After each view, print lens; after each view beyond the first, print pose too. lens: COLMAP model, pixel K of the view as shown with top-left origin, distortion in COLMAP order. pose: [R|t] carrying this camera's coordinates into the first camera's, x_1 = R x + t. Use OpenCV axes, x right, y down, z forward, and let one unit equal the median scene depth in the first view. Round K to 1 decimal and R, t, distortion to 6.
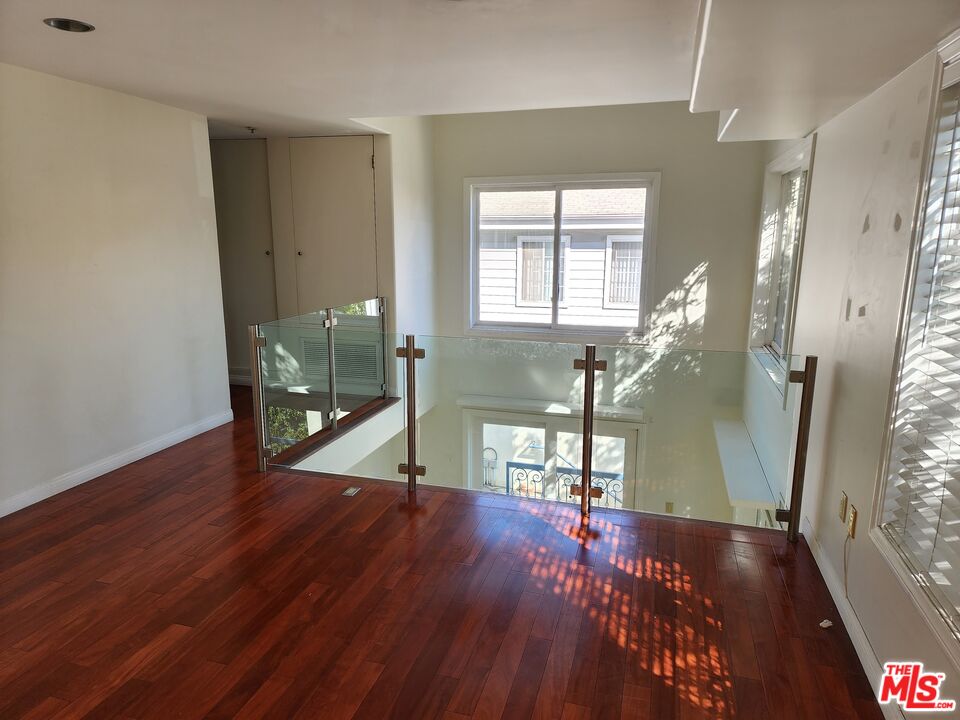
lens RADIAL K [[623.8, 0, 481.5], [0, 623.8, 365.7], [0, 0, 1]] dist [0.005533, -0.001458]
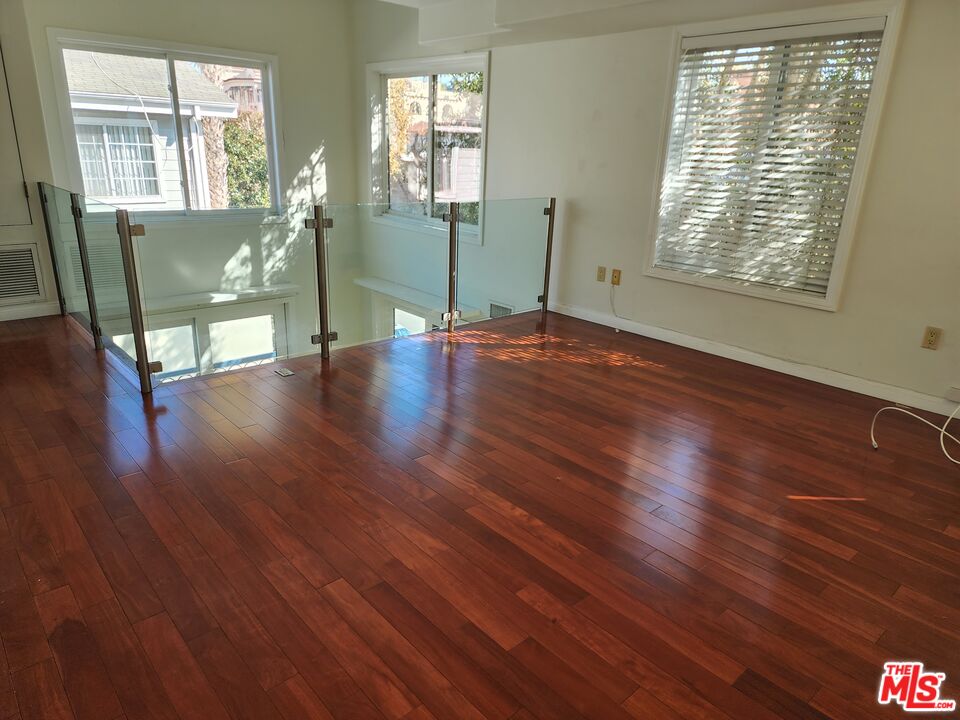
lens RADIAL K [[623.8, 0, 485.9], [0, 623.8, 357.4], [0, 0, 1]] dist [0.005533, -0.001458]
pose [[0.506265, -0.259013, 0.822562, -0.536289], [0.137378, 0.965872, 0.219586, 0.002825], [-0.851365, 0.001833, 0.524570, 0.133539]]
